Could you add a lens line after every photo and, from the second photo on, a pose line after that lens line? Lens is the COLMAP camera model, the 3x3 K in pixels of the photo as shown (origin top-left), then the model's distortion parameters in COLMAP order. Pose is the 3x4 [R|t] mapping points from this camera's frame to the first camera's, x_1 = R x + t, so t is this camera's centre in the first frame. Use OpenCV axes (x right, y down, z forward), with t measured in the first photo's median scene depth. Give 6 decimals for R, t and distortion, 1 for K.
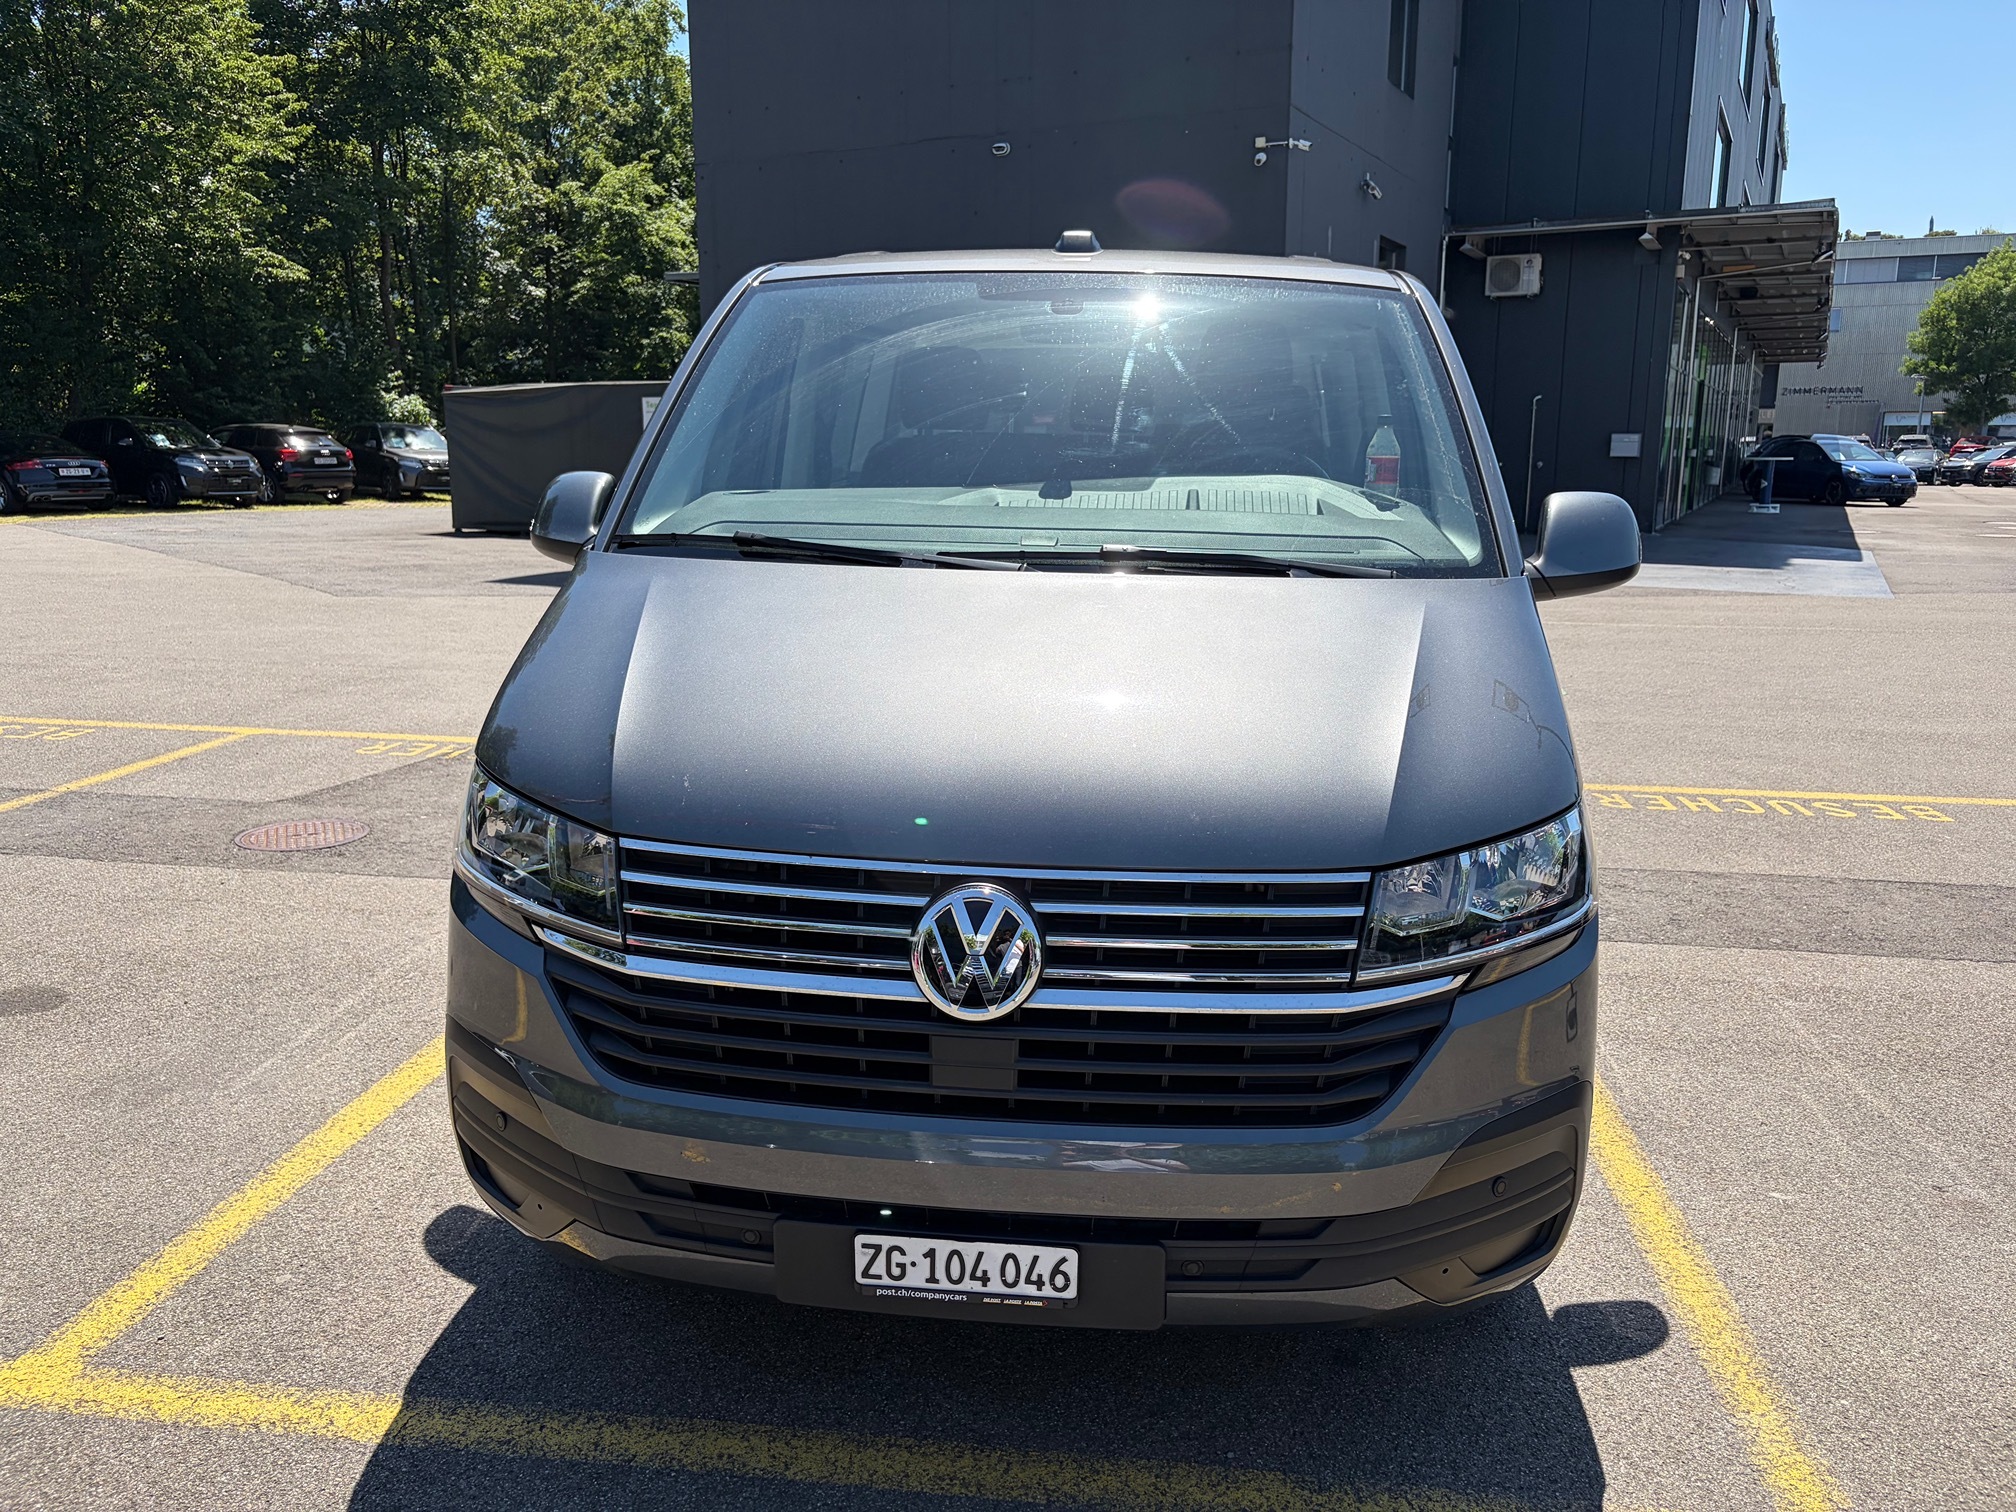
lens RADIAL K [[1510.4, 0, 1018.1], [0, 1510.4, 780.6], [0, 0, 1]] dist [0.079416, -0.092175]
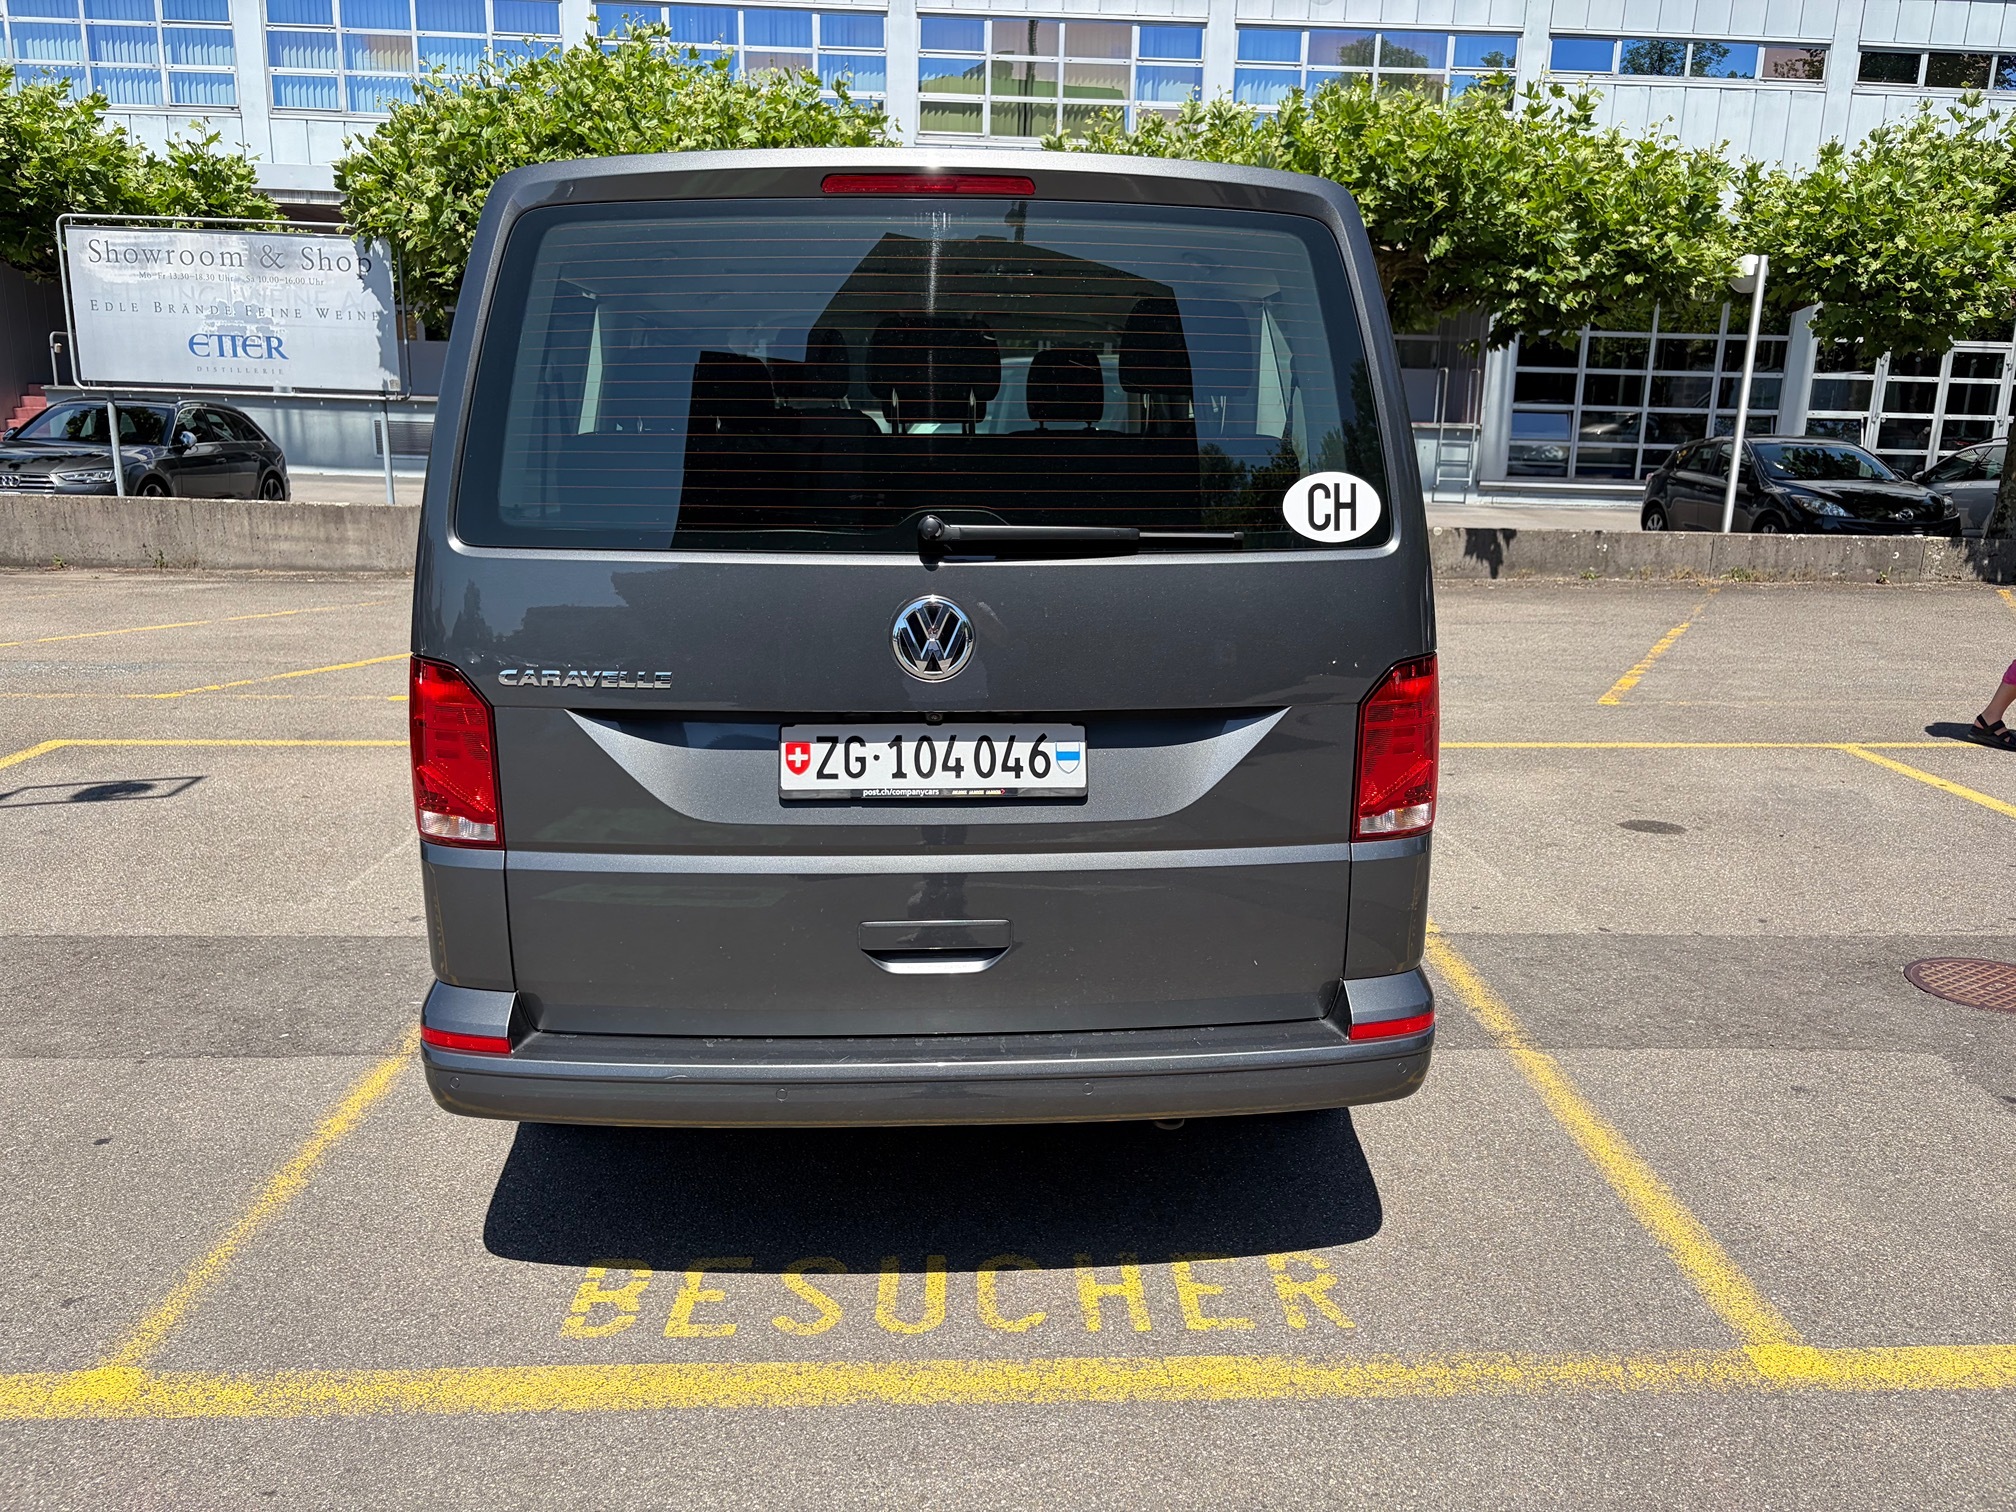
lens RADIAL K [[1521.5, 0, 1011.5], [0, 1521.5, 763.1], [0, 0, 1]] dist [0.052165, -0.050440]
pose [[-0.989135, 0.008427, -0.146766, 0.040670], [-0.056997, 0.898280, 0.435711, -0.120629], [0.135509, 0.439343, -0.888040, 0.514586]]
